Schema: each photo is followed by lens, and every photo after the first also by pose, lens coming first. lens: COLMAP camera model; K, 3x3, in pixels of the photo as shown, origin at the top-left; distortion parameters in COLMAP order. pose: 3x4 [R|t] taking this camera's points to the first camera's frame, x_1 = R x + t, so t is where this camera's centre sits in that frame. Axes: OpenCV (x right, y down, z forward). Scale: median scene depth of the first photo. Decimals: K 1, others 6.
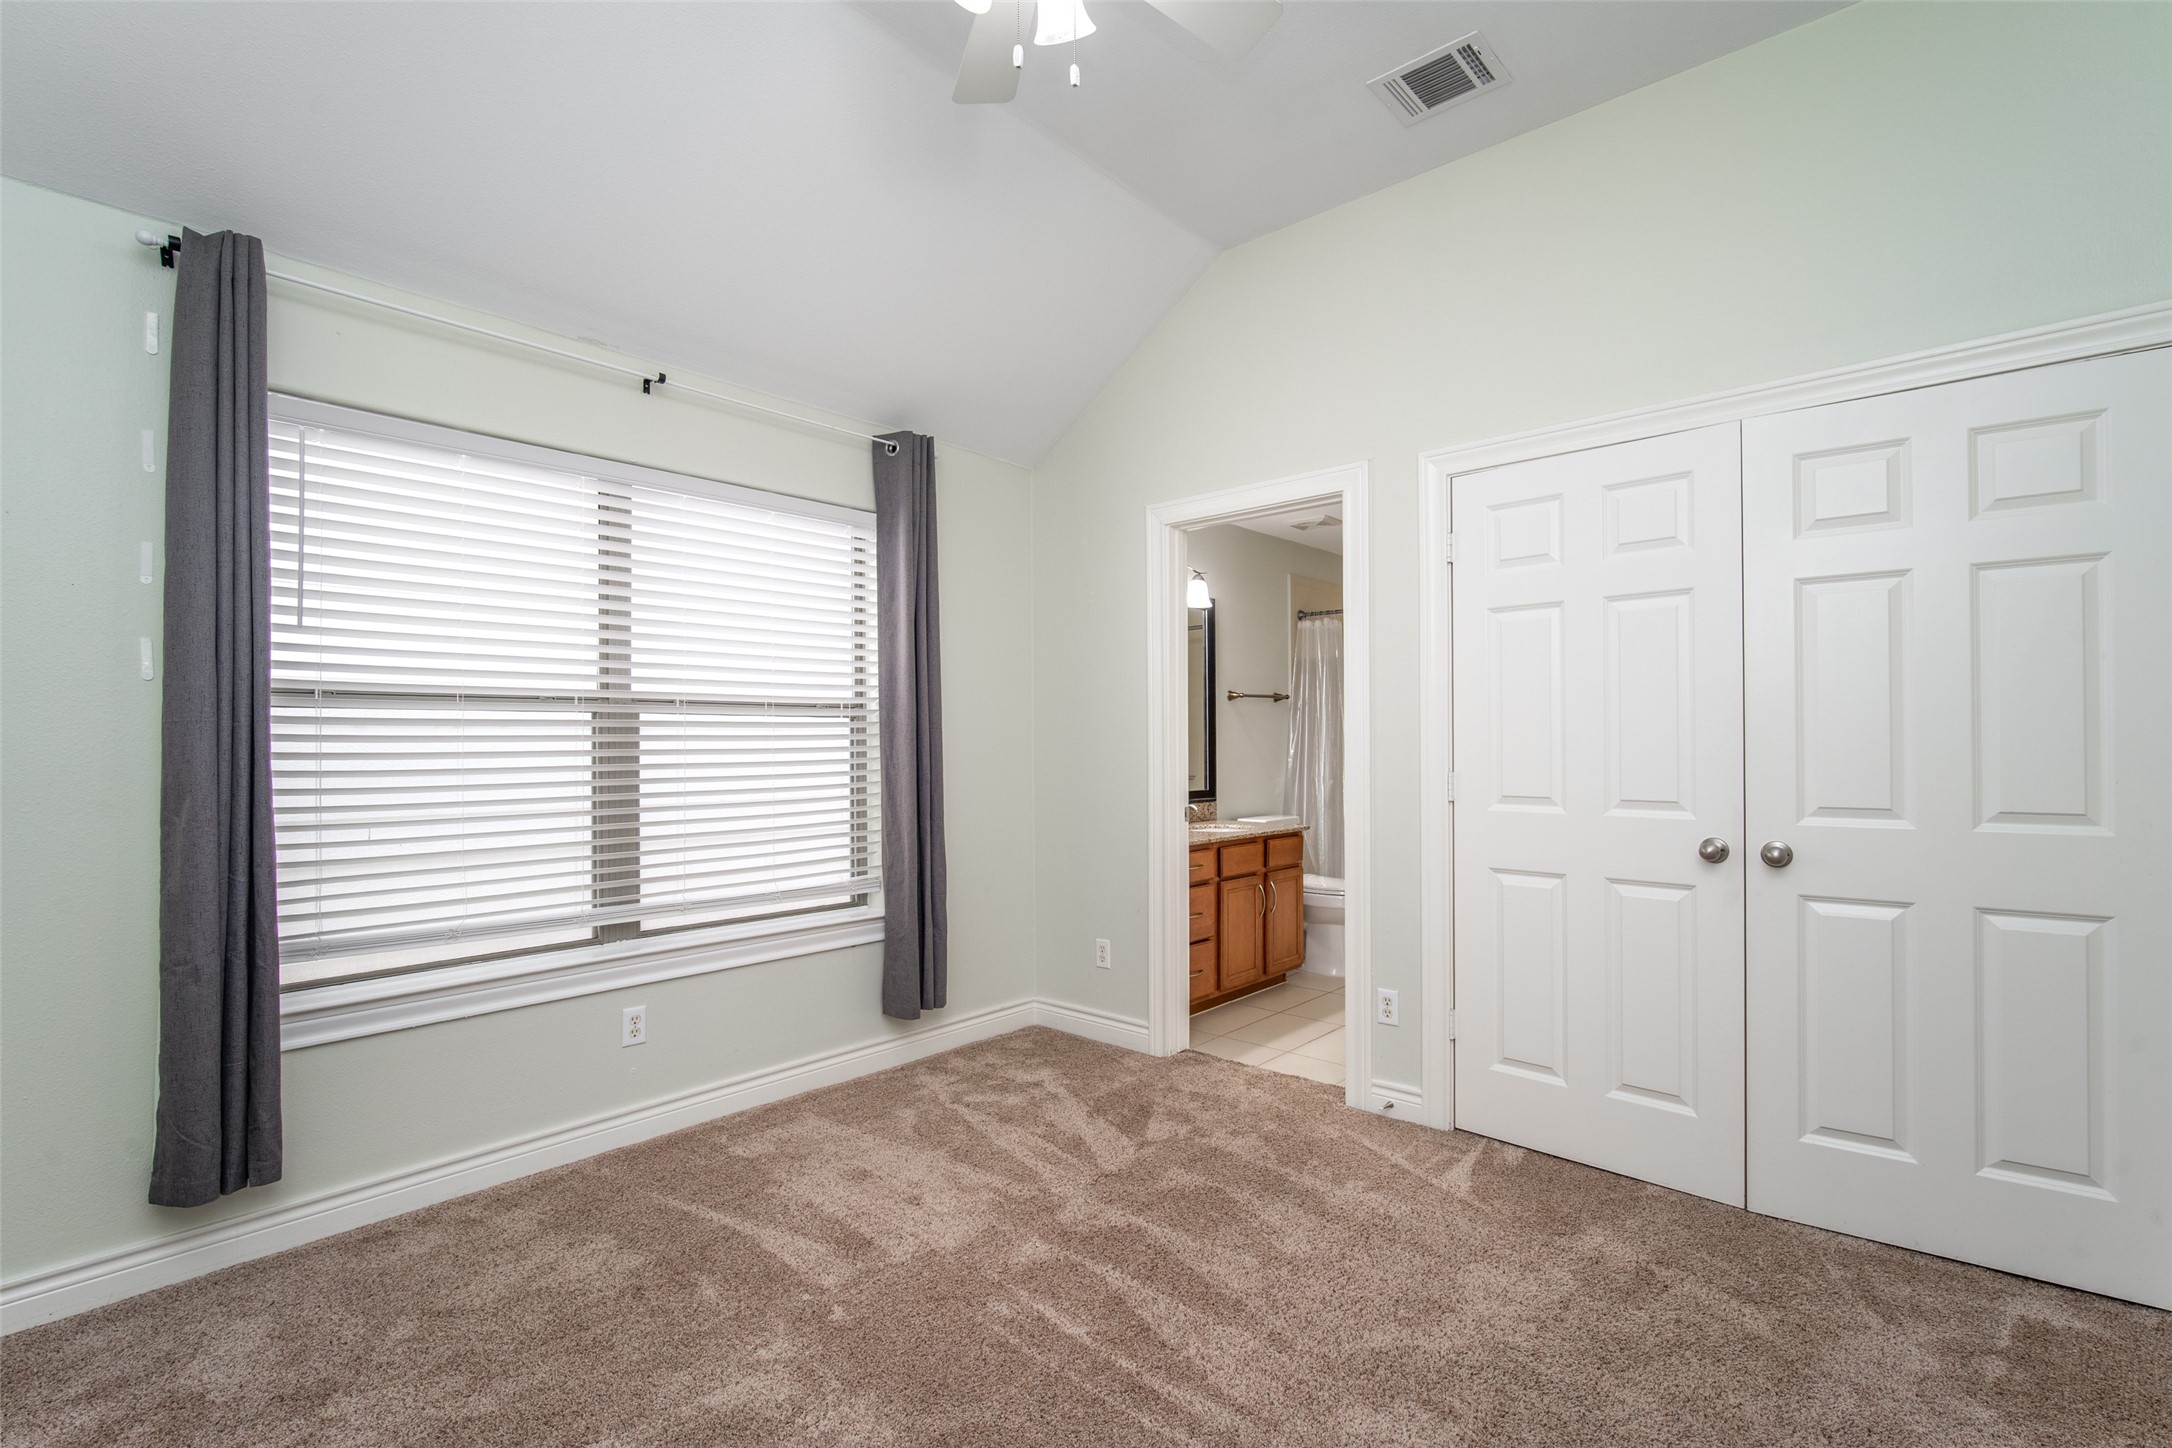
lens RADIAL K [[1003.5, 0, 1089.9], [0, 1003.5, 739.3], [0, 0, 1]] dist [-0.000908, 0.000076]
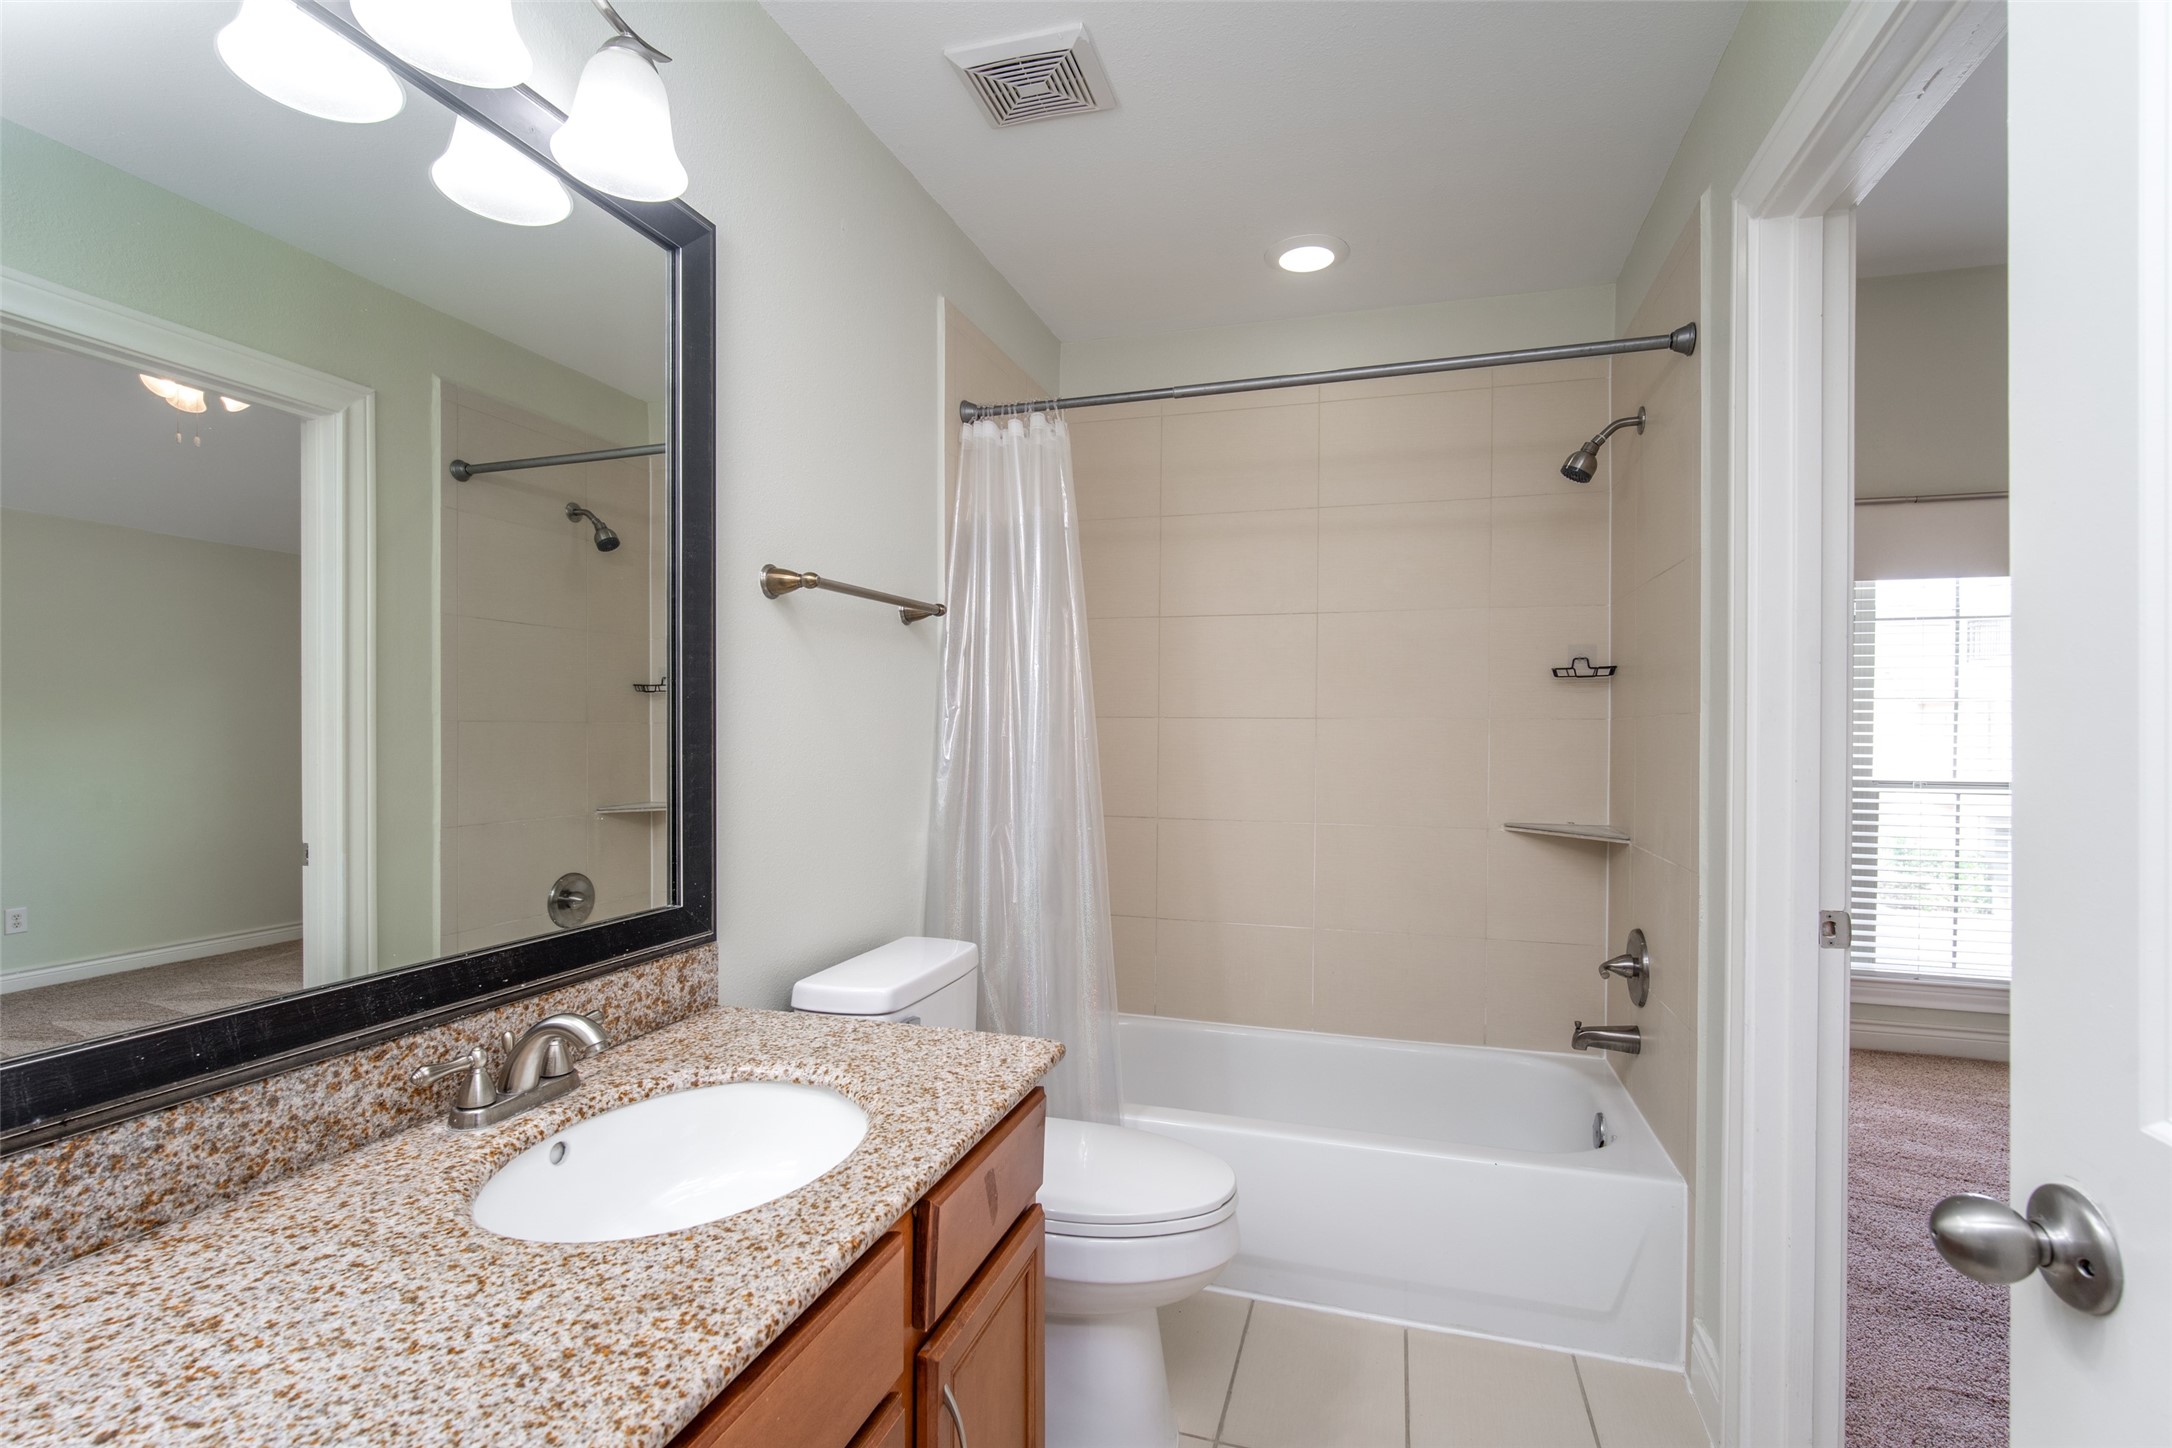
lens RADIAL K [[957.6, 0, 1091.3], [0, 957.6, 728.4], [0, 0, 1]] dist [-0.016891, 0.005763]
pose [[0.910236, 0.006404, 0.414041, 0.101054], [-0.005820, 0.999979, -0.002672, 0.001702], [-0.414049, 0.000022, 0.910255, 0.649191]]
